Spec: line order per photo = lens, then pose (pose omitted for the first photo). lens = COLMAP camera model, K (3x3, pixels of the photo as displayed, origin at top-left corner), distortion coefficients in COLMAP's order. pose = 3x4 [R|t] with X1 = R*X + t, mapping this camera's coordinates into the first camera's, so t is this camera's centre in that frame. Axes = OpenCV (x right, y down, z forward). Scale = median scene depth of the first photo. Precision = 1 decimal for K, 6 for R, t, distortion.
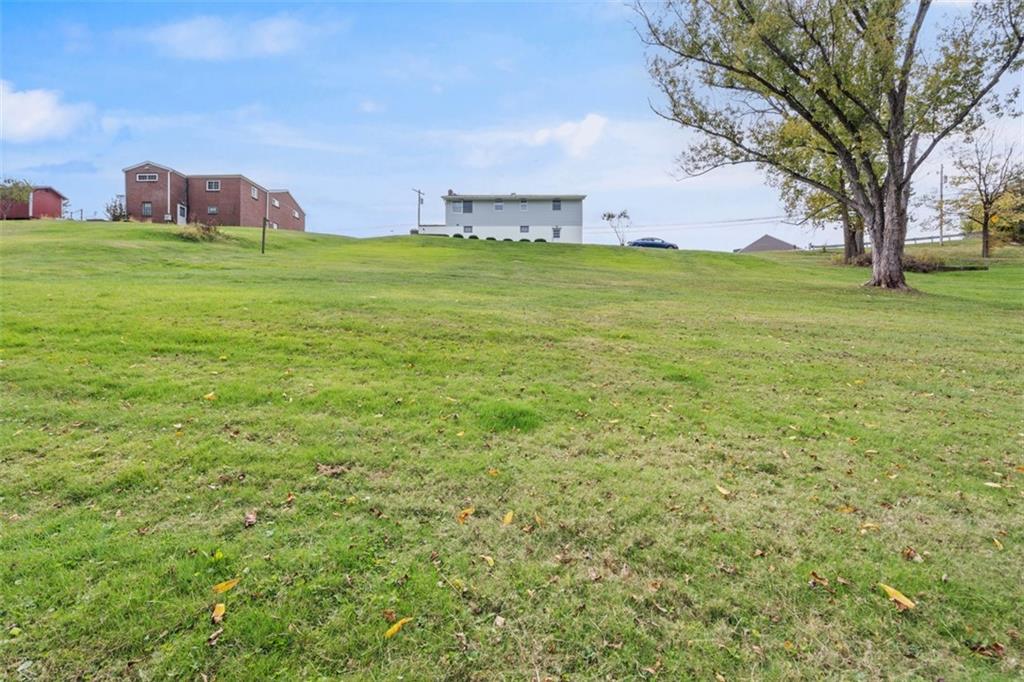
lens RADIAL K [[471.5, 0, 512.0], [0, 471.5, 341.0], [0, 0, 1]] dist [-0.001939, -0.000315]
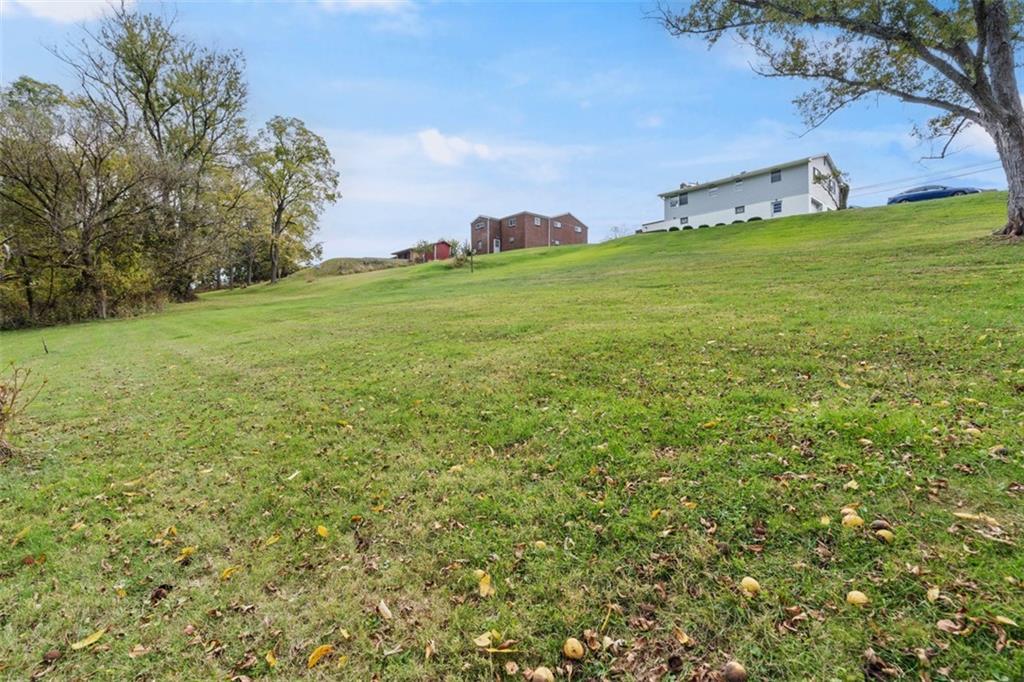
lens RADIAL K [[471.5, 0, 512.0], [0, 471.5, 341.0], [0, 0, 1]] dist [-0.001939, -0.000315]
pose [[0.686043, 0.004687, -0.727546, 0.405684], [0.008789, 0.999853, 0.014729, 0.009981], [0.727508, -0.016499, 0.685901, 0.005871]]
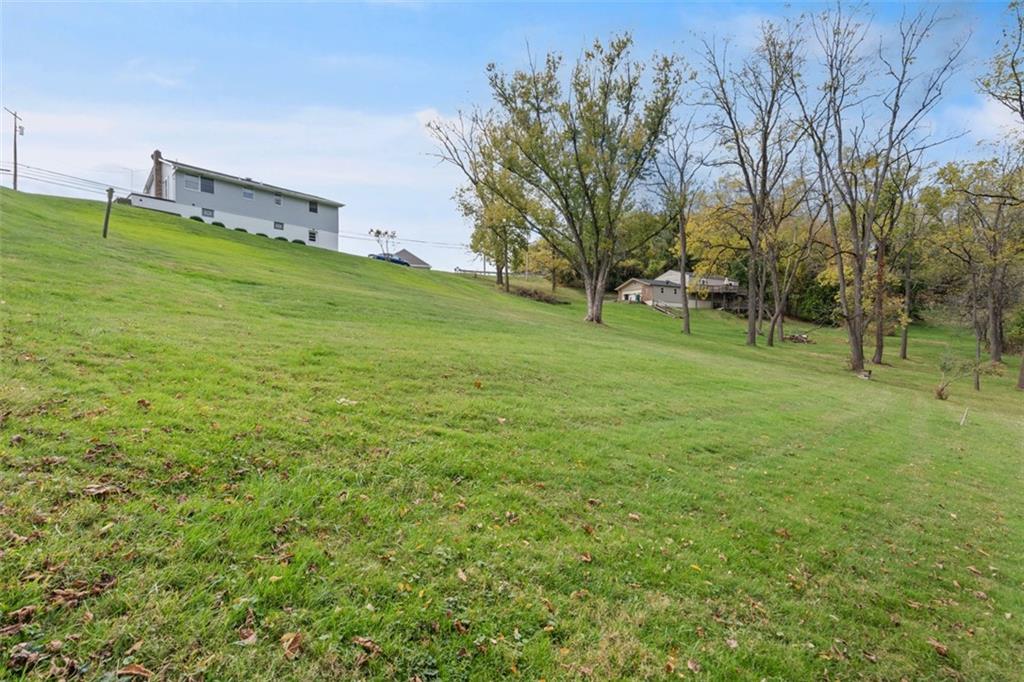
lens RADIAL K [[471.5, 0, 512.0], [0, 471.5, 341.0], [0, 0, 1]] dist [-0.001939, -0.000315]
pose [[0.649652, 0.005264, 0.760213, -0.374100], [-0.020919, 0.999721, 0.010955, -0.033339], [-0.759943, -0.023020, 0.649581, 0.056891]]
